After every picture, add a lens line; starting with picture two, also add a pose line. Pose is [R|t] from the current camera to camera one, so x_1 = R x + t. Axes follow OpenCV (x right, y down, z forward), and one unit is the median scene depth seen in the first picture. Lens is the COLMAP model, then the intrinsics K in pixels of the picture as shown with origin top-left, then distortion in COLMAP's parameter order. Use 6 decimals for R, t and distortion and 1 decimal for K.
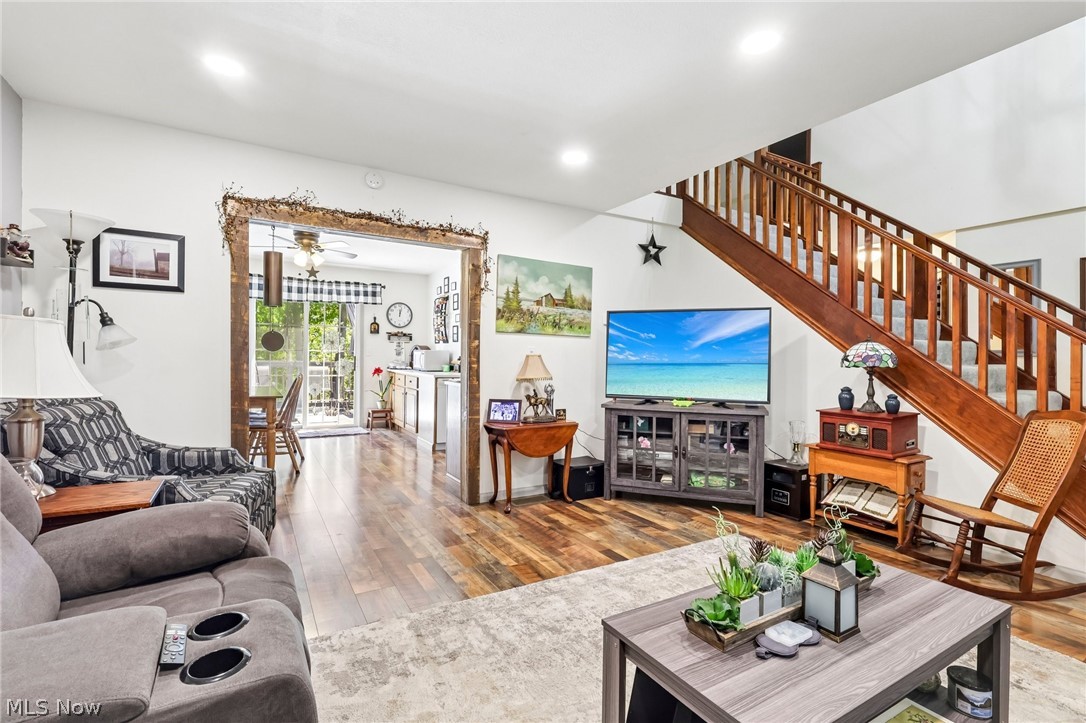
lens RADIAL K [[498.4, 0, 542.1], [0, 498.4, 360.5], [0, 0, 1]] dist [-0.007368, 0.002947]
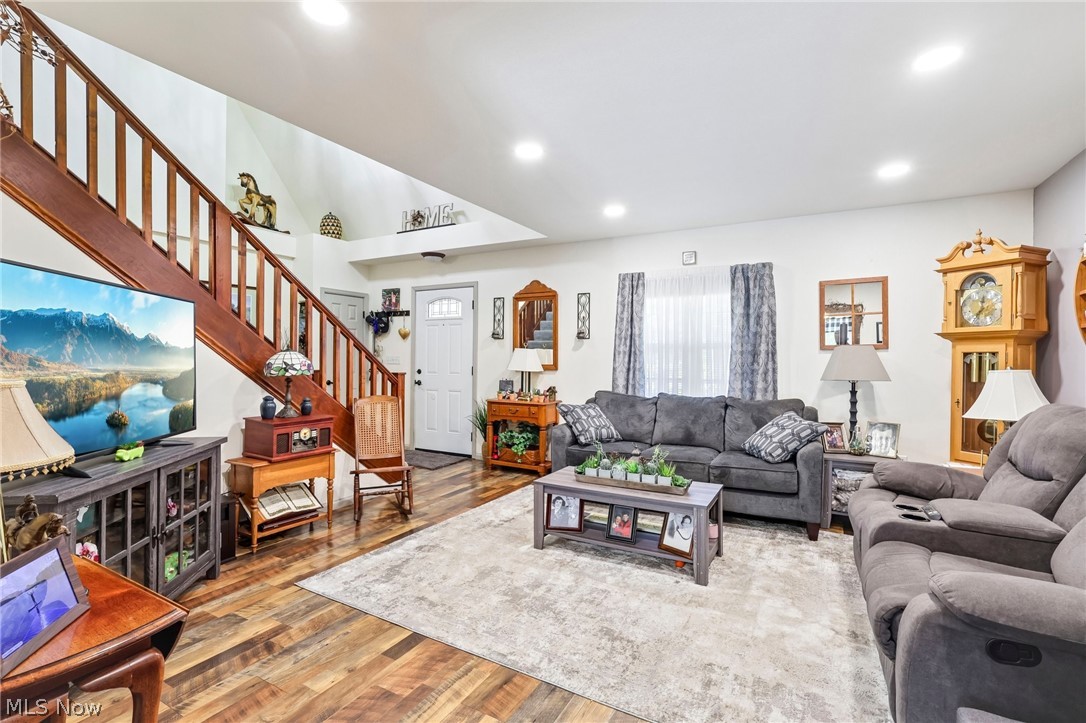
lens RADIAL K [[498.4, 0, 543.0], [0, 498.4, 359.2], [0, 0, 1]] dist [-0.007368, 0.002947]
pose [[-0.505836, -0.014938, 0.862500, -0.354398], [-0.007599, 0.999888, 0.012861, -0.025184], [-0.862596, -0.000048, -0.505893, 0.723051]]
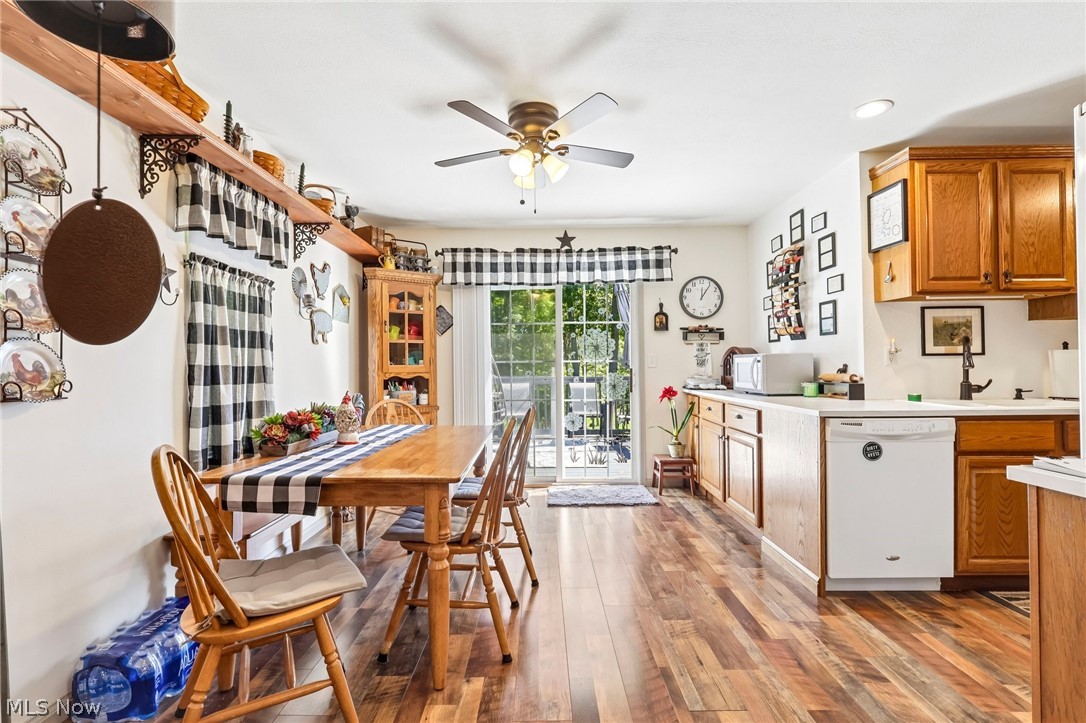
lens RADIAL K [[498.4, 0, 540.4], [0, 498.4, 360.3], [0, 0, 1]] dist [-0.007368, 0.002947]
pose [[0.861195, -0.028263, -0.507488, -0.254475], [0.017526, 0.999510, -0.025923, -0.007634], [0.507972, 0.013430, 0.861269, 0.657558]]
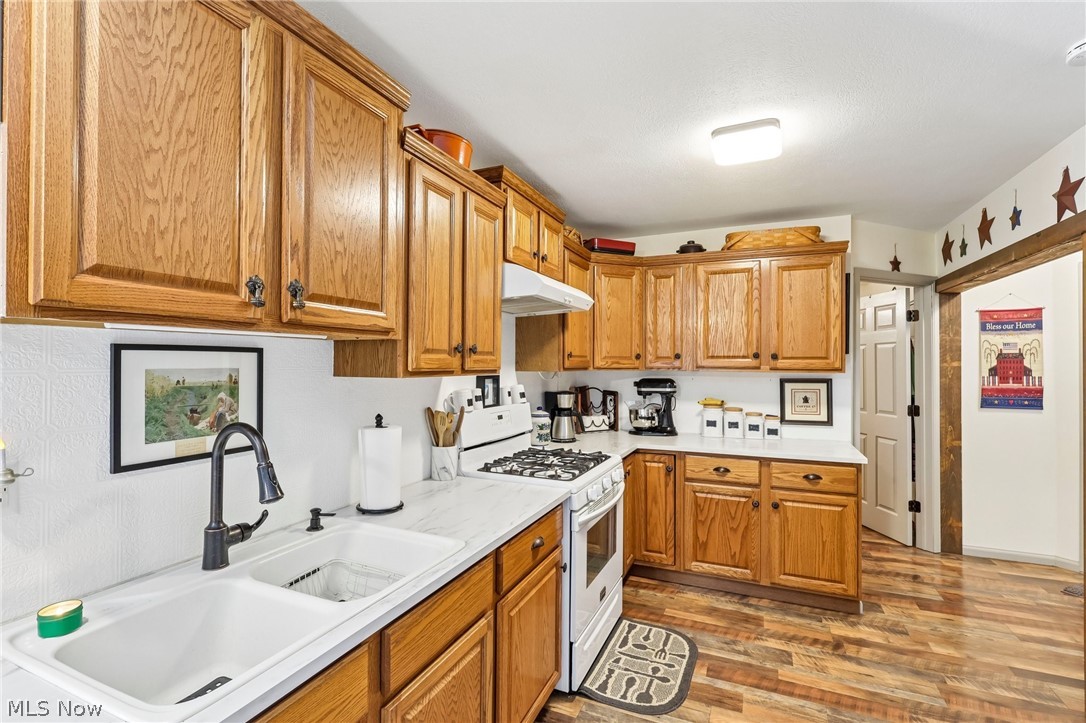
lens RADIAL K [[498.4, 0, 540.3], [0, 498.4, 361.7], [0, 0, 1]] dist [-0.007368, 0.002947]
pose [[0.811361, -0.007244, 0.584500, -0.125961], [0.010888, 0.999937, -0.002721, -0.073115], [-0.584444, 0.008571, 0.811389, 1.142403]]
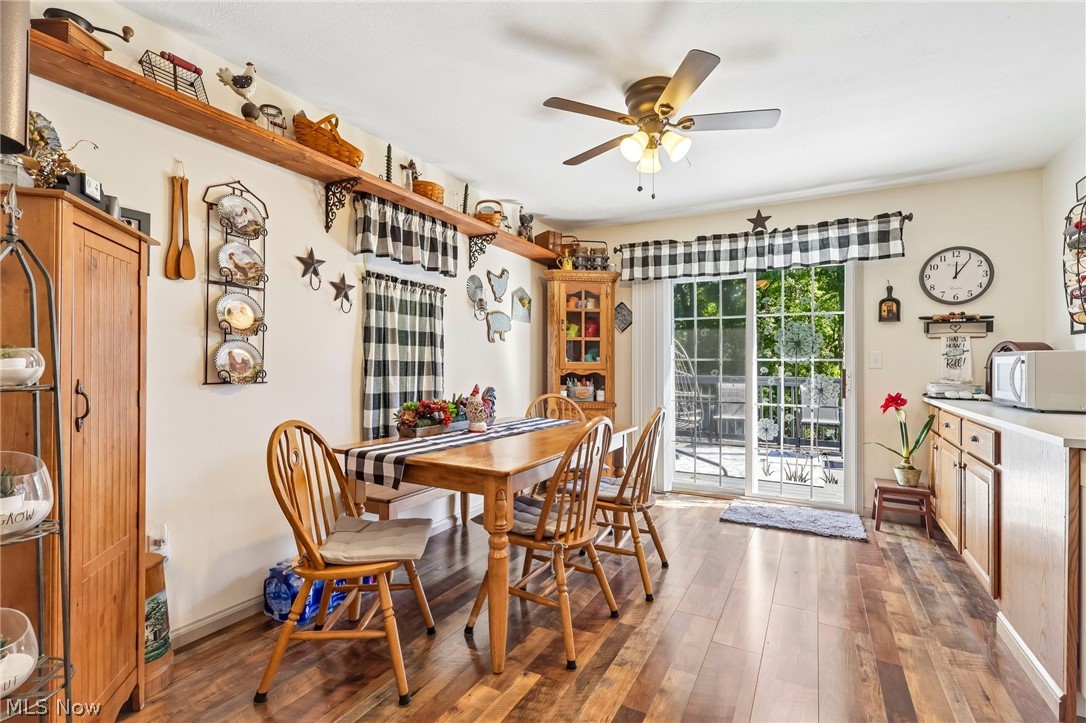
lens RADIAL K [[498.4, 0, 540.1], [0, 498.4, 360.8], [0, 0, 1]] dist [-0.007368, 0.002947]
pose [[0.509776, -0.017434, -0.860131, -0.161405], [-0.003700, 0.999741, -0.022457, -0.007336], [0.860299, 0.014630, 0.509579, 0.769372]]
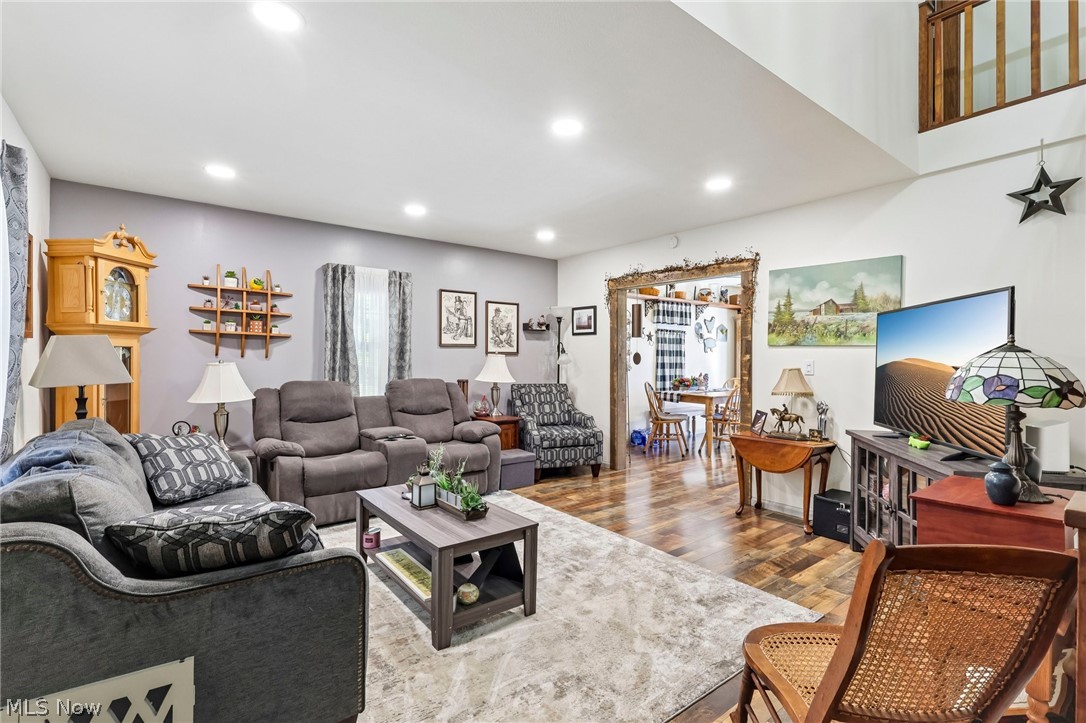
lens RADIAL K [[498.4, 0, 541.3], [0, 498.4, 357.8], [0, 0, 1]] dist [-0.007368, 0.002947]
pose [[0.128780, -0.010669, -0.991616, 0.726189], [-0.011789, 0.999855, -0.012289, -0.012033], [0.991603, 0.013273, 0.128636, 0.331925]]
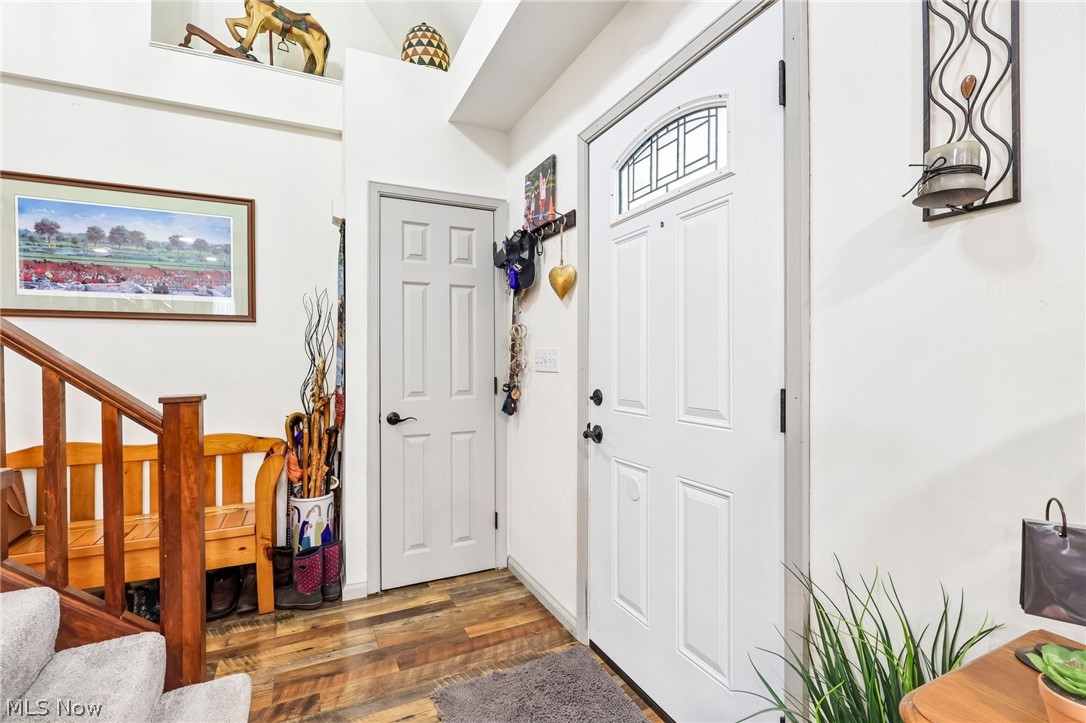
lens RADIAL K [[498.4, 0, 539.1], [0, 498.4, 361.0], [0, 0, 1]] dist [-0.007368, 0.002947]
pose [[0.094999, -0.015125, 0.995362, 0.551212], [0.012098, 0.999828, 0.014038, -0.009153], [-0.995404, 0.010708, 0.095166, 0.342103]]
